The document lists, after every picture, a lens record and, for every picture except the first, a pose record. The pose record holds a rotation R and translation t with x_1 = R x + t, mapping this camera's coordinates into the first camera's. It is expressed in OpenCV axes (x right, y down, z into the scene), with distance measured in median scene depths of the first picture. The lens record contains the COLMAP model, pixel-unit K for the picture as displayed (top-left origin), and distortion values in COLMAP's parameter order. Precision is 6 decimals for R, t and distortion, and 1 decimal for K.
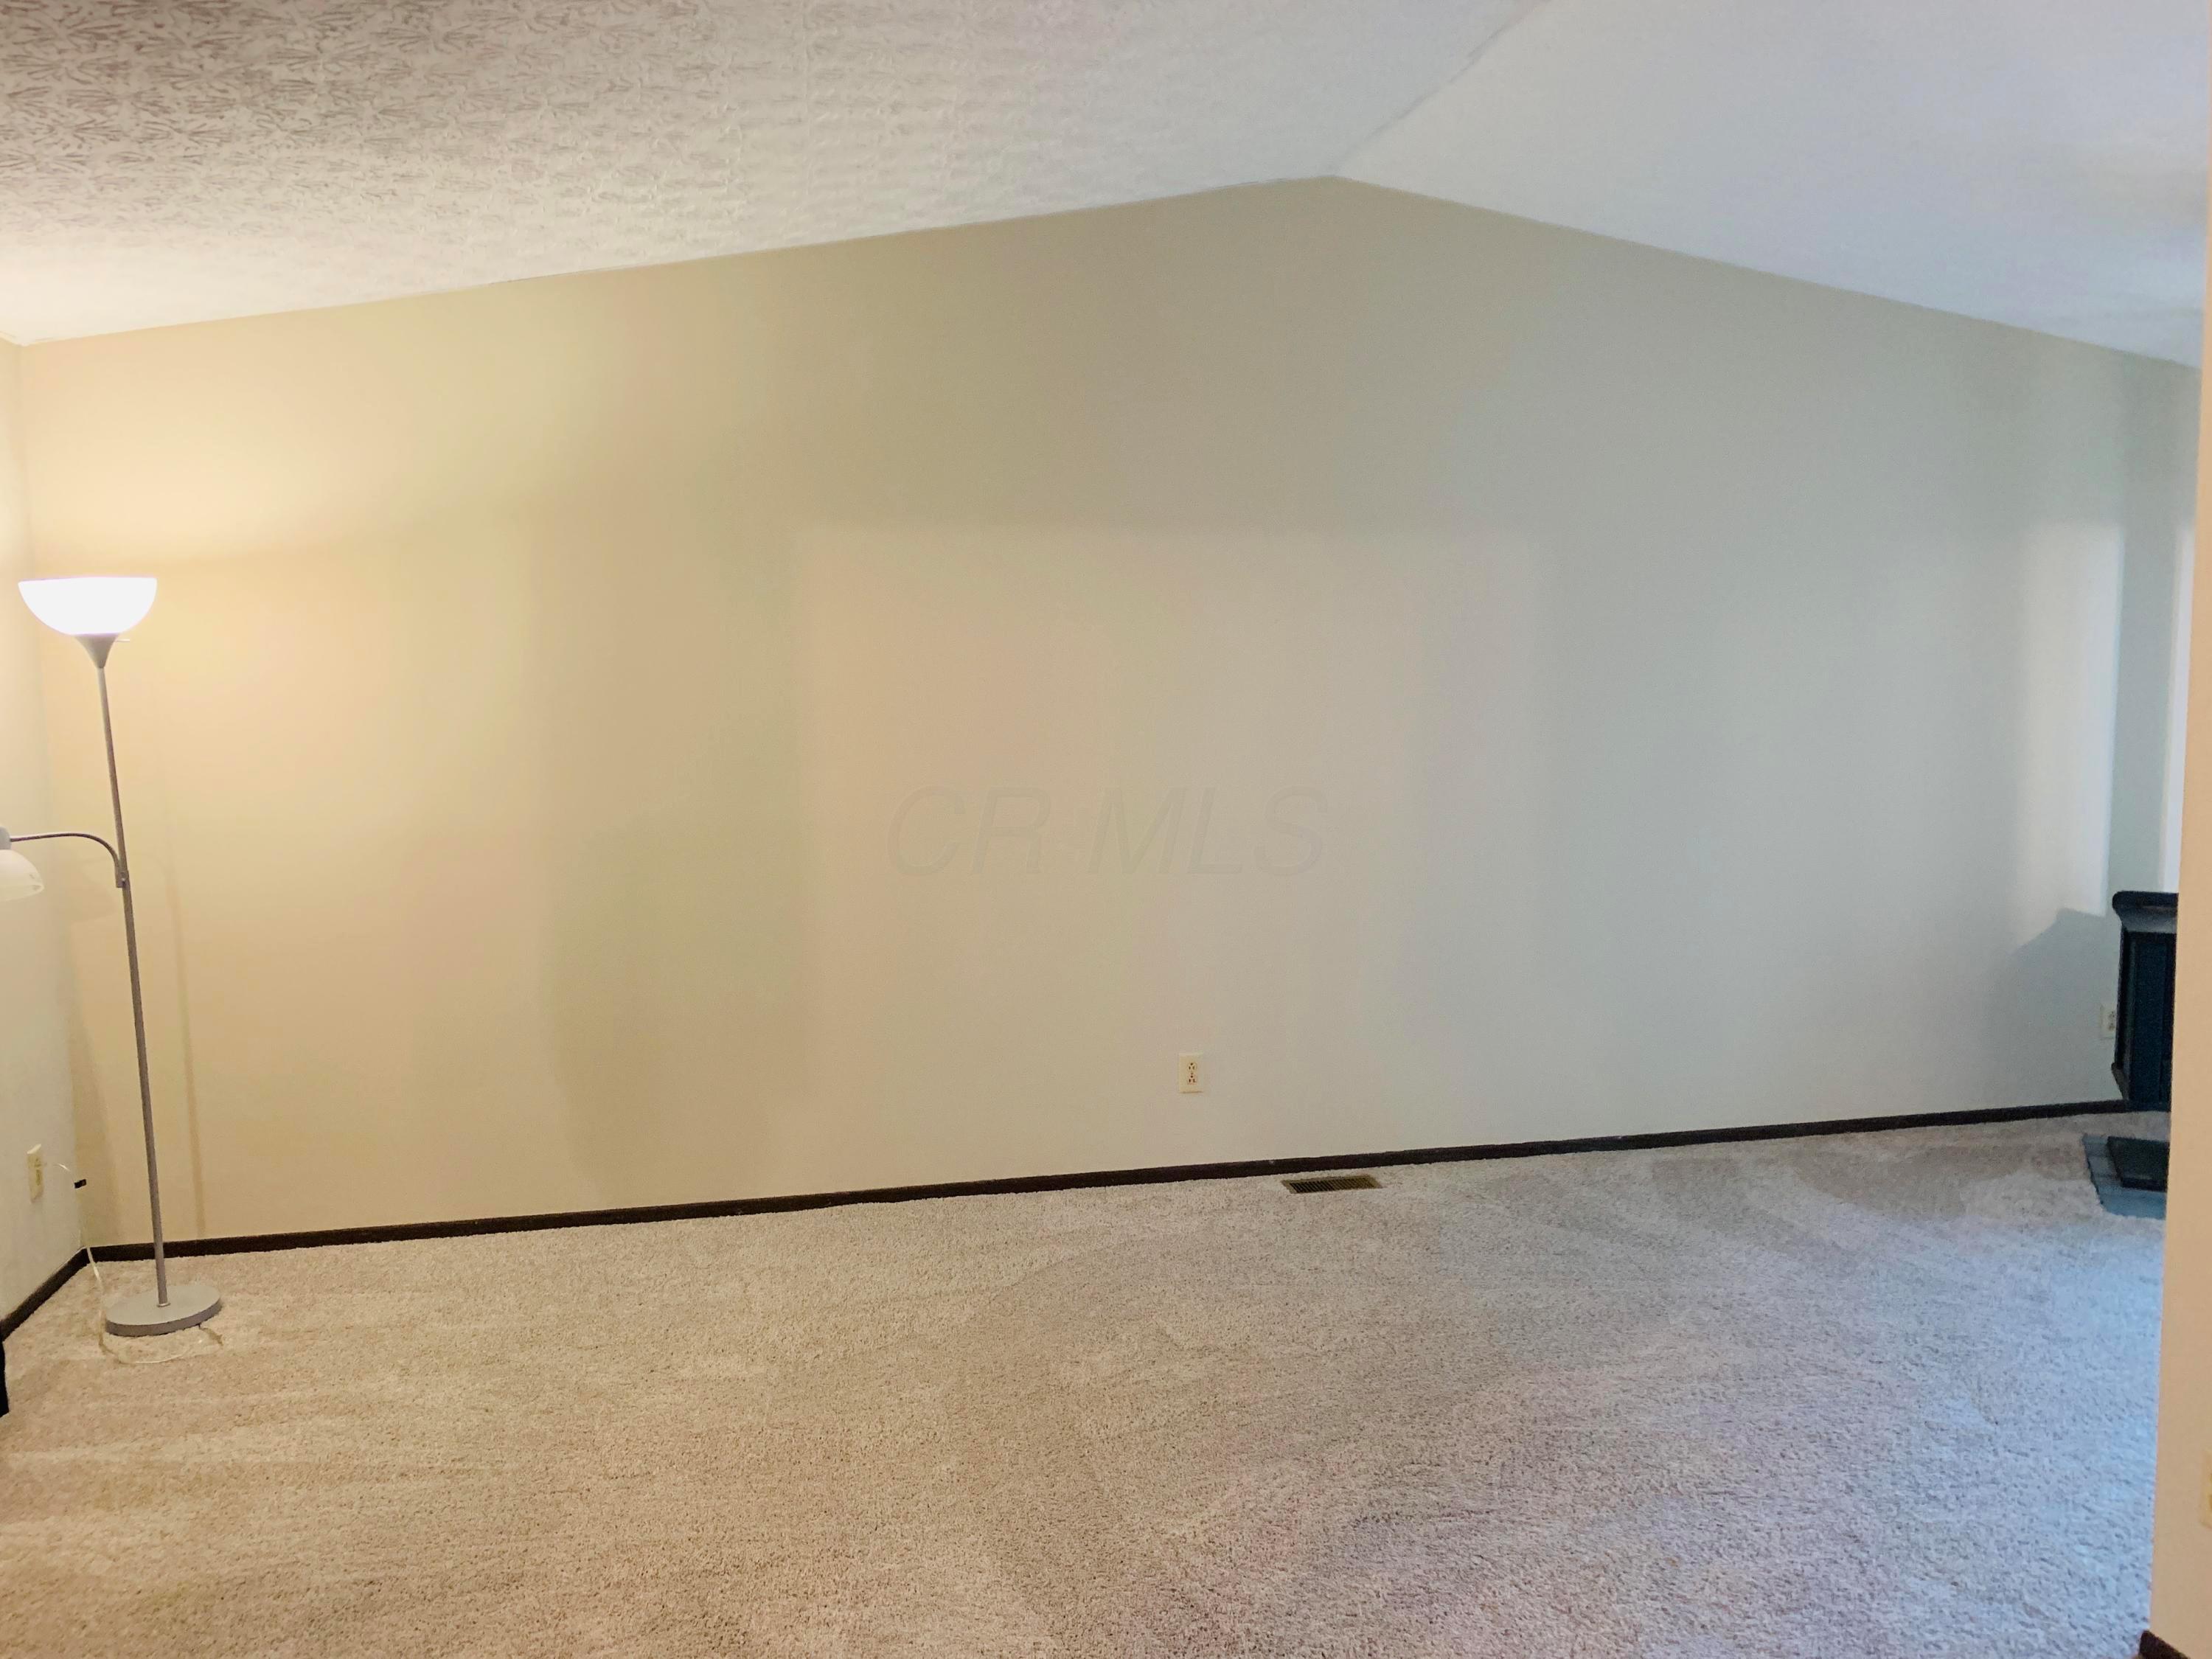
lens RADIAL K [[1660.9, 0, 1090.6], [0, 1660.9, 839.8], [0, 0, 1]] dist [0.037296, -0.035231]
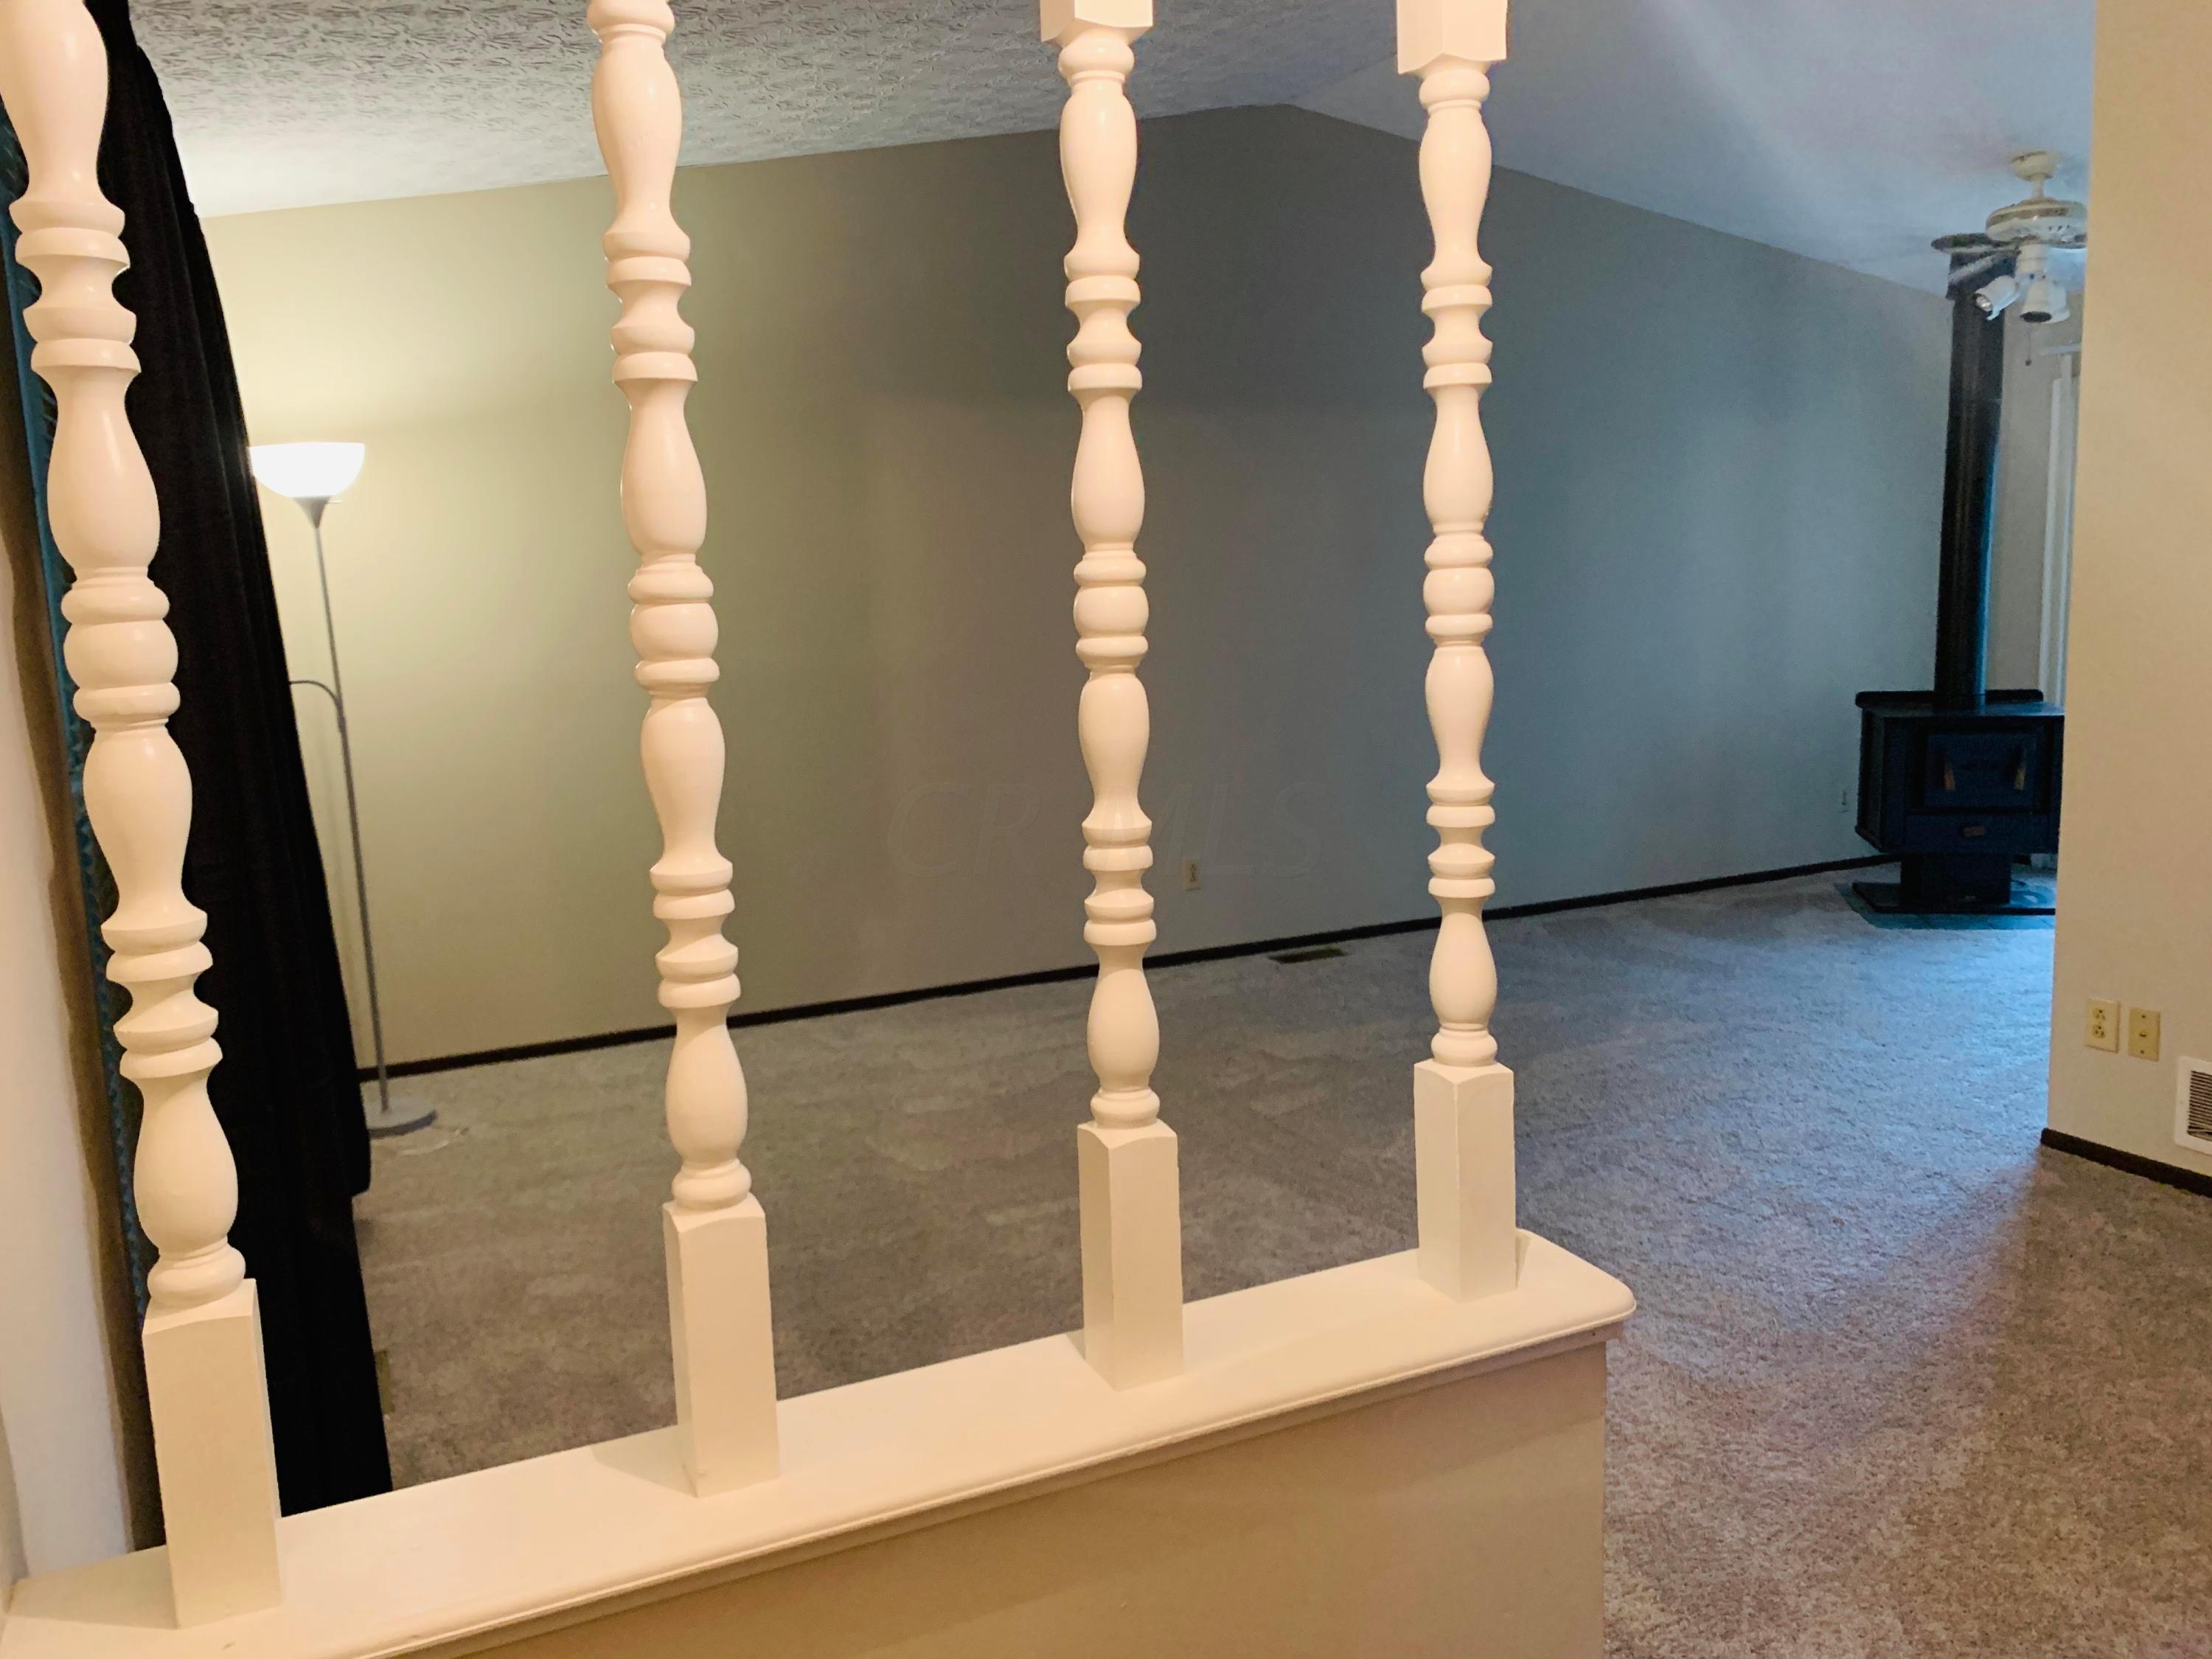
lens RADIAL K [[1660.9, 0, 1115.7], [0, 1660.9, 824.0], [0, 0, 1]] dist [0.037296, -0.035231]
pose [[0.971370, -0.054722, 0.231184, -0.357166], [0.043691, 0.997661, 0.052574, 0.055456], [-0.233520, -0.040968, 0.971488, -0.180670]]
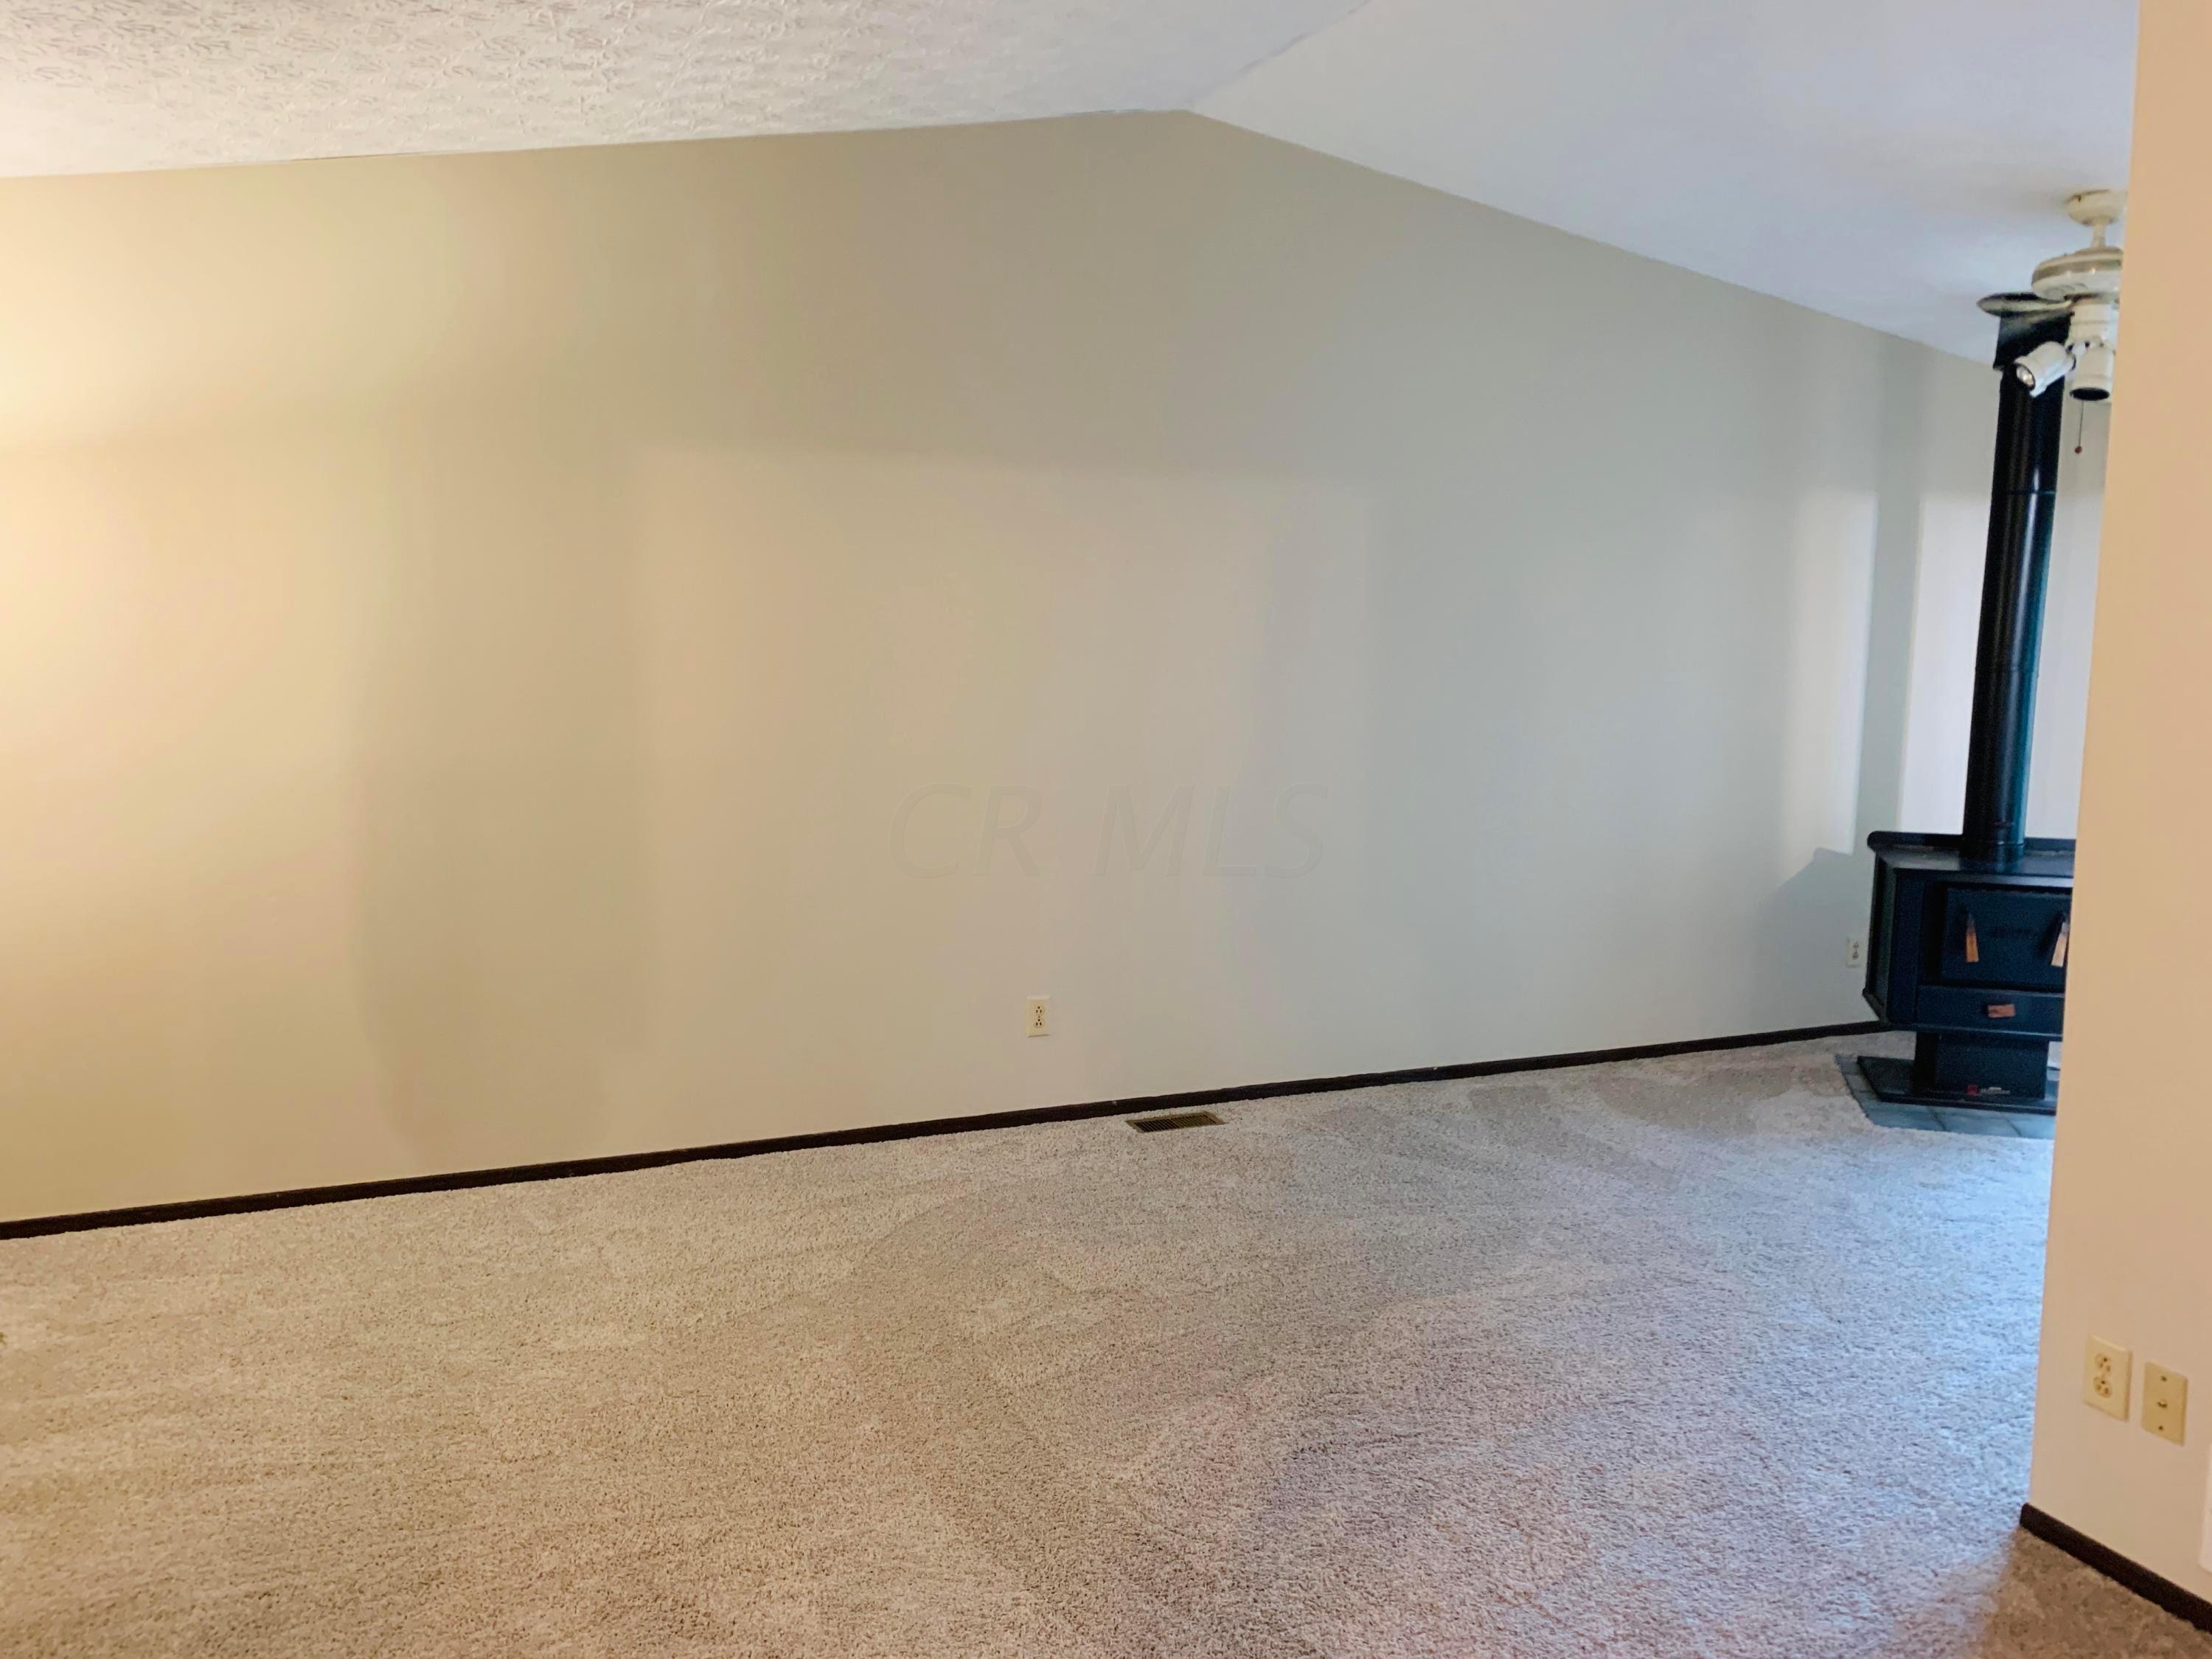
lens RADIAL K [[1660.9, 0, 1094.1], [0, 1660.9, 830.6], [0, 0, 1]] dist [0.037296, -0.035231]
pose [[0.983927, -0.001264, 0.178567, -0.112570], [-0.003652, 0.999623, 0.027199, 0.003159], [-0.178534, -0.027414, 0.983552, 0.029589]]
